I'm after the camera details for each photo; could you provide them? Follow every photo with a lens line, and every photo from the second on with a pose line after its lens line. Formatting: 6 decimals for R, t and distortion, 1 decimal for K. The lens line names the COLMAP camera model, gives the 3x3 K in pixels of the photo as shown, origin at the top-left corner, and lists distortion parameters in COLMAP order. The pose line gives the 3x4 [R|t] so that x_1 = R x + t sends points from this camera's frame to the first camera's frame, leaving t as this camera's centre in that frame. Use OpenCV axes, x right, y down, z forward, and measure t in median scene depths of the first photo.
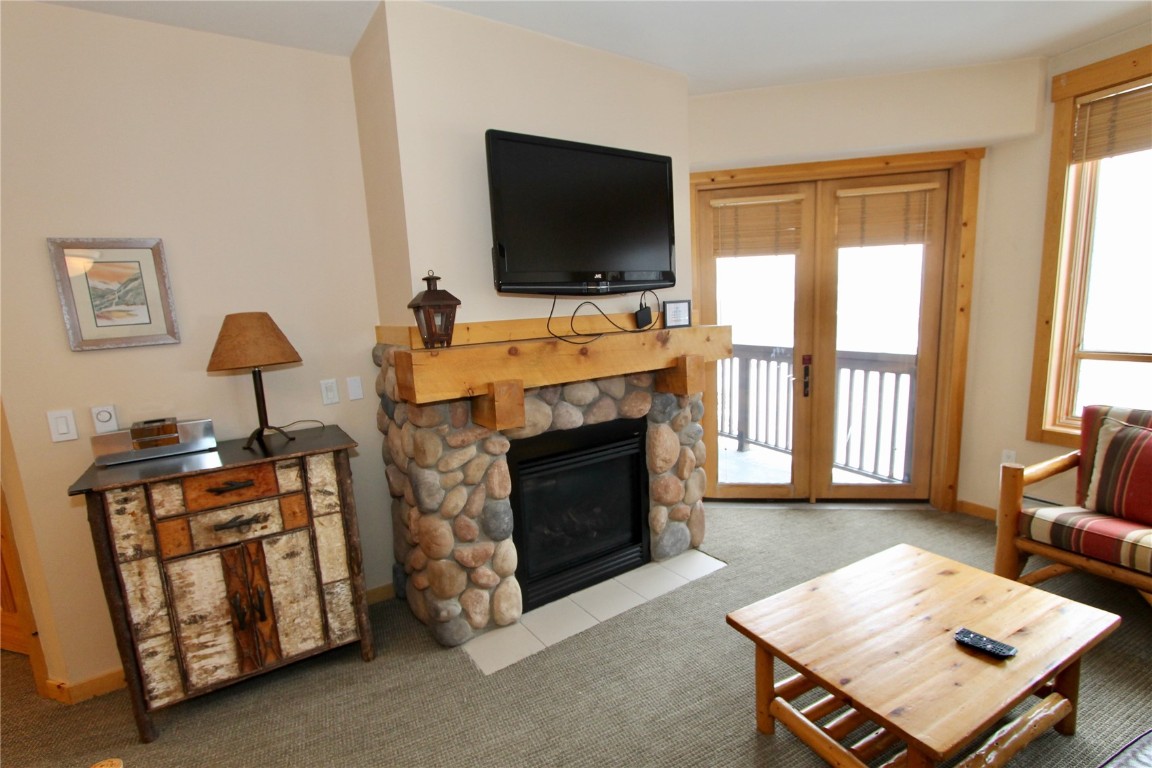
lens RADIAL K [[538.1, 0, 576.8], [0, 538.1, 399.5], [0, 0, 1]] dist [-0.013997, 0.000779]
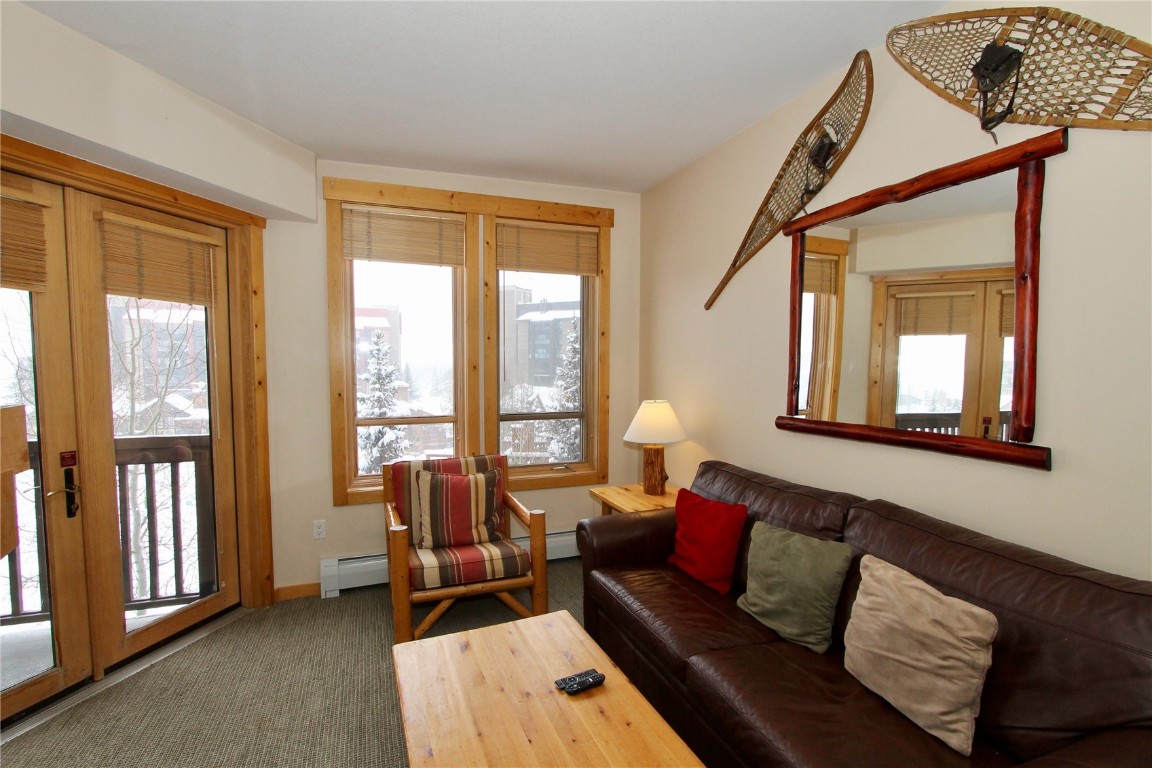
lens RADIAL K [[538.1, 0, 576.8], [0, 538.1, 399.5], [0, 0, 1]] dist [-0.013997, 0.000779]
pose [[0.075531, -0.018336, 0.996975, -0.161357], [0.151683, 0.988407, 0.006687, -0.062104], [-0.985539, 0.150719, 0.077437, 0.389113]]
